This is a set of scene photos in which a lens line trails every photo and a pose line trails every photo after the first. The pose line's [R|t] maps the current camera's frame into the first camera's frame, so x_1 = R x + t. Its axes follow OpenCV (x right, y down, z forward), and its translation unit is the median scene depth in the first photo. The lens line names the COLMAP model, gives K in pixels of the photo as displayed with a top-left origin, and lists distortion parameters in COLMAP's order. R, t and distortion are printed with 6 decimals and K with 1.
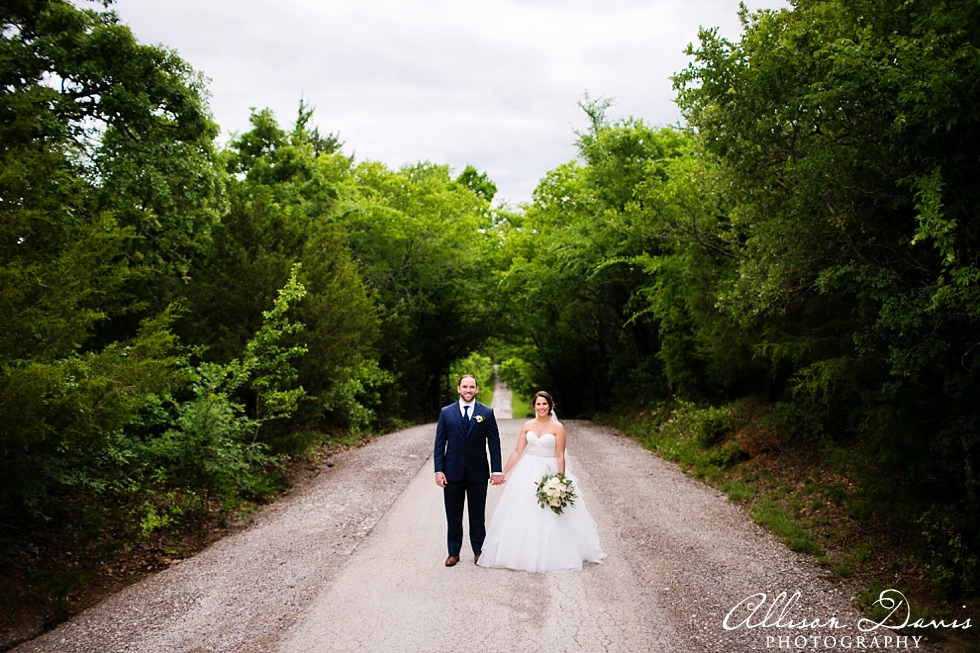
lens RADIAL K [[965.3, 0, 490.7], [0, 965.3, 329.3], [0, 0, 1]] dist [-0.012117, 0.000000]
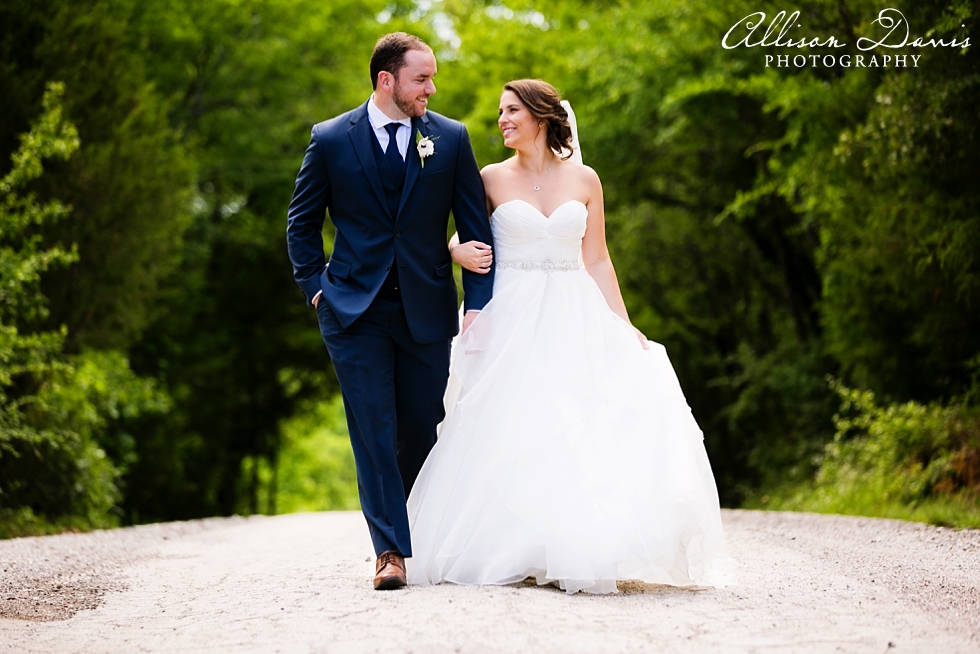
lens RADIAL K [[3696.5, 0, 487.8], [0, 3696.5, 327.5], [0, 0, 1]] dist [-0.162957, 0.000000]
pose [[0.999481, 0.005942, 0.031675, -0.022579], [-0.005343, 0.999806, -0.018948, 0.056505], [-0.031782, 0.018768, 0.999319, -0.552040]]
